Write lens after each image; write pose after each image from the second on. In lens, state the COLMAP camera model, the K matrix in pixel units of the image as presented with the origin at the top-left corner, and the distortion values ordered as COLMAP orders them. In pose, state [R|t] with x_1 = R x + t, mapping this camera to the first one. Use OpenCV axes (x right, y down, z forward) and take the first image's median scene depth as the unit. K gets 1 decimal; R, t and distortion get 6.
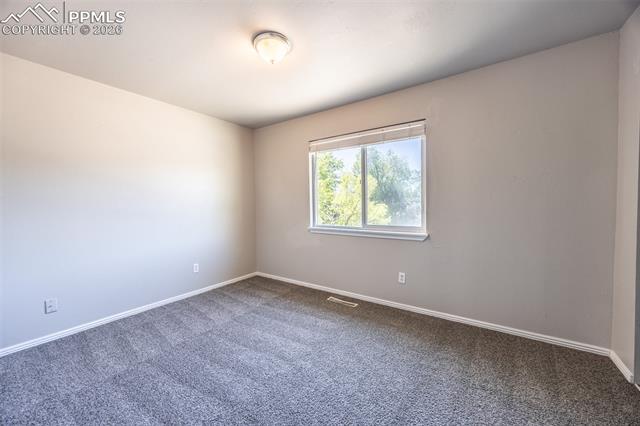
lens RADIAL K [[242.7, 0, 319.2], [0, 242.7, 213.0], [0, 0, 1]] dist [0.001576, -0.000179]
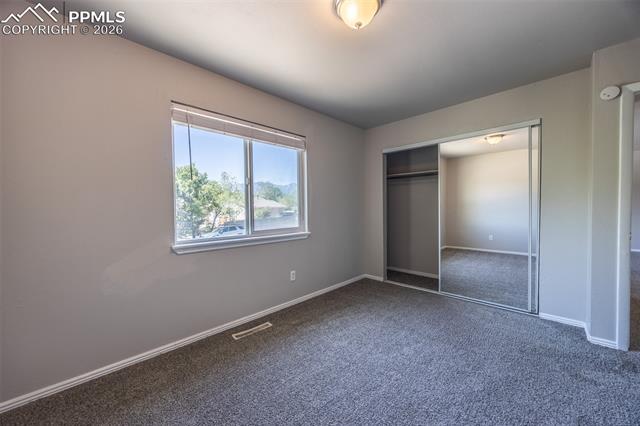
lens RADIAL K [[242.7, 0, 324.8], [0, 242.7, 209.3], [0, 0, 1]] dist [0.001576, -0.000179]
pose [[0.167672, -0.004060, 0.985834, -0.651161], [0.033858, 0.999425, -0.001642, -0.019468], [-0.985261, 0.033653, 0.167713, 0.628187]]
